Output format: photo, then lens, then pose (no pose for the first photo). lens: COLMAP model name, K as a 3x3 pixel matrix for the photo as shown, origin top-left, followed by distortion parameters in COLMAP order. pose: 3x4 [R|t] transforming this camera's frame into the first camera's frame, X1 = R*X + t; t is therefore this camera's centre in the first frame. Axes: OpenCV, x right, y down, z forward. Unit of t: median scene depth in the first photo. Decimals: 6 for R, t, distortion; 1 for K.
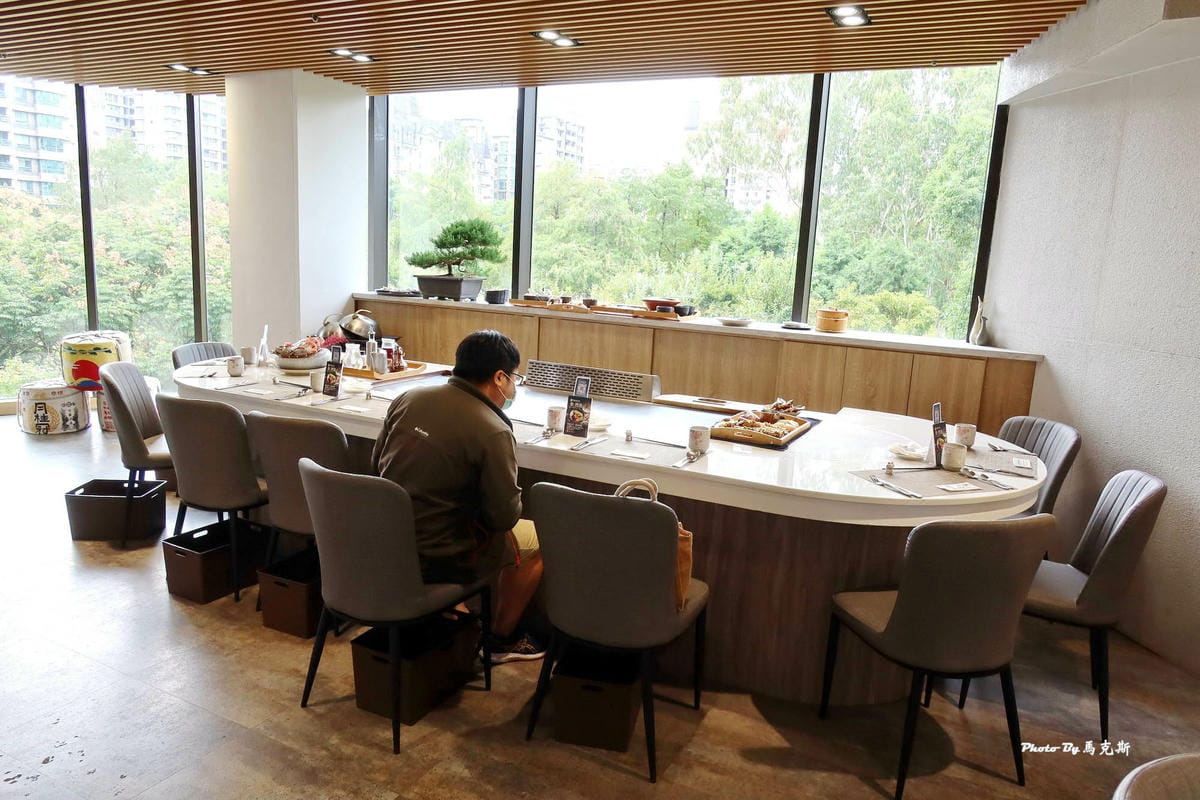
lens RADIAL K [[823.7, 0, 600.0], [0, 823.7, 400.0], [0, 0, 1]] dist [-0.001738, -0.000338]
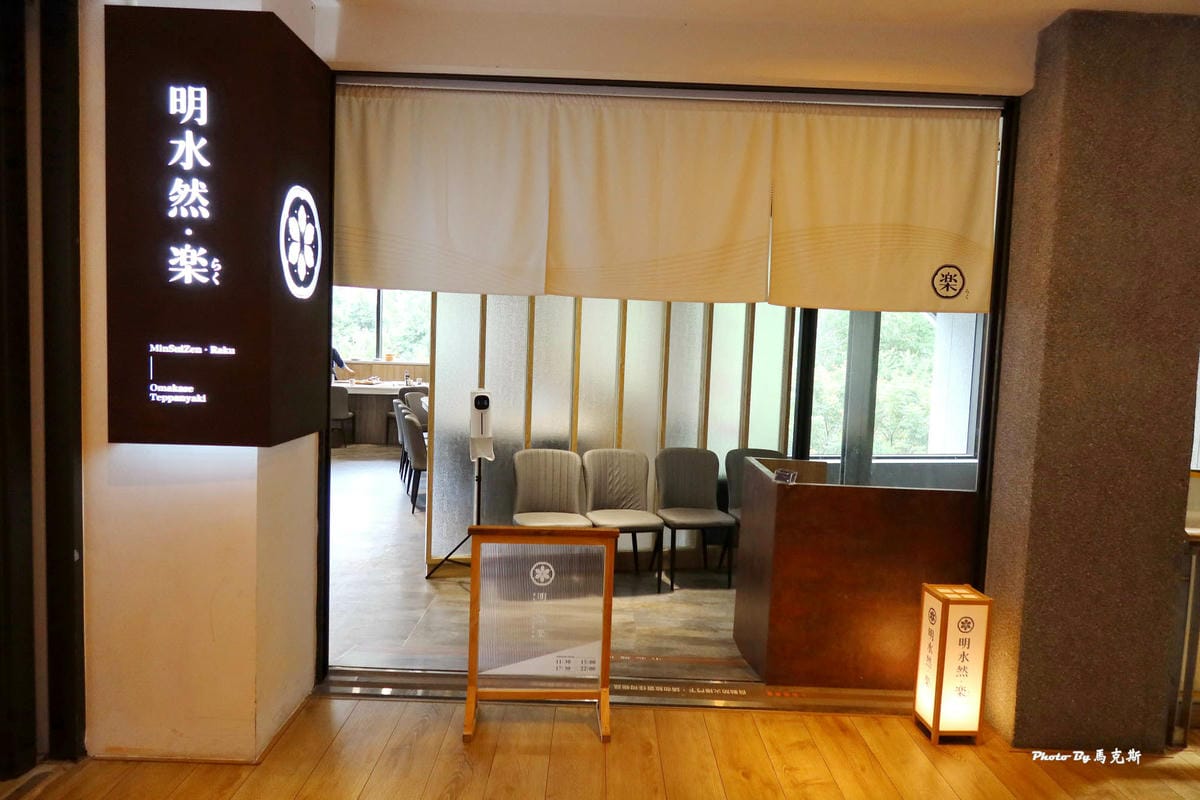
lens RADIAL K [[823.7, 0, 600.0], [0, 823.7, 400.0], [0, 0, 1]] dist [-0.001738, -0.000338]
pose [[0.888005, -0.053239, 0.456742, -0.397178], [0.091802, 0.993805, -0.062644, 0.306204], [-0.450577, 0.097558, 0.887391, -1.912773]]
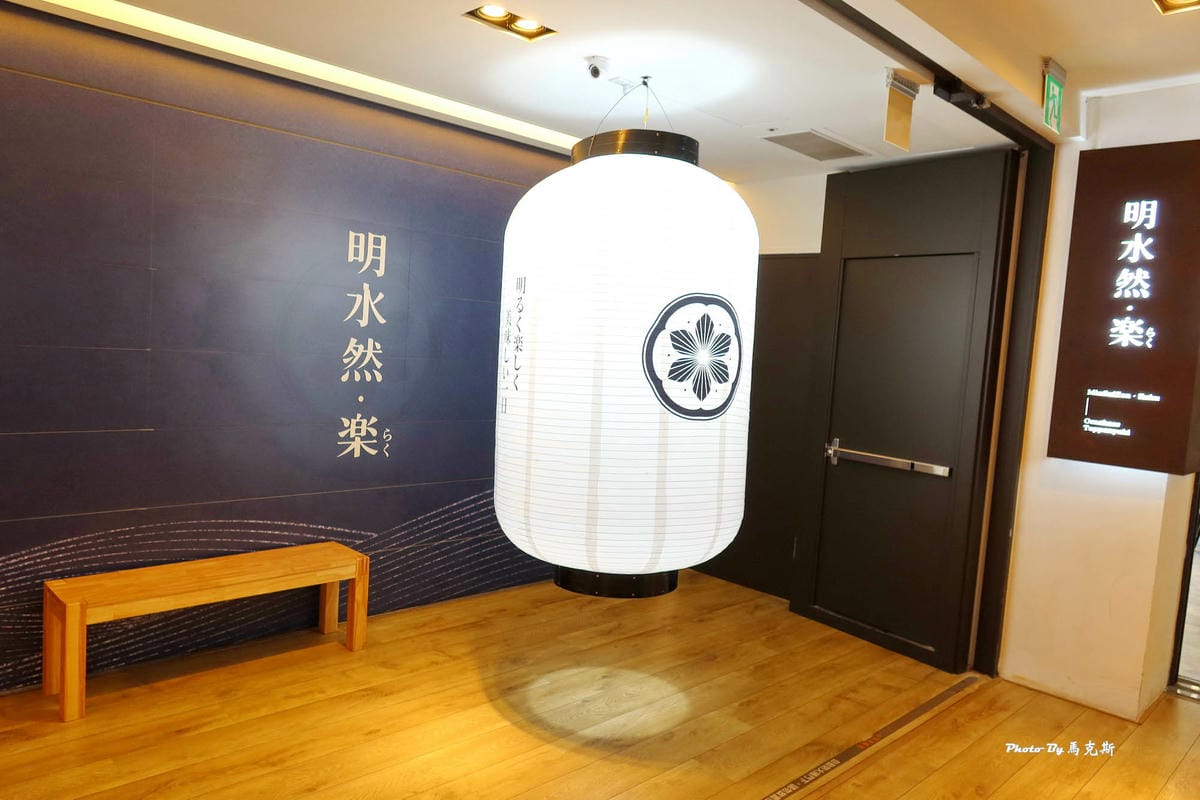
lens RADIAL K [[823.7, 0, 600.0], [0, 823.7, 400.0], [0, 0, 1]] dist [-0.001738, -0.000338]
pose [[0.948308, 0.039451, -0.314890, -1.449863], [-0.078595, 0.990528, -0.112595, 0.468680], [0.307465, 0.131523, 0.942426, -3.118803]]
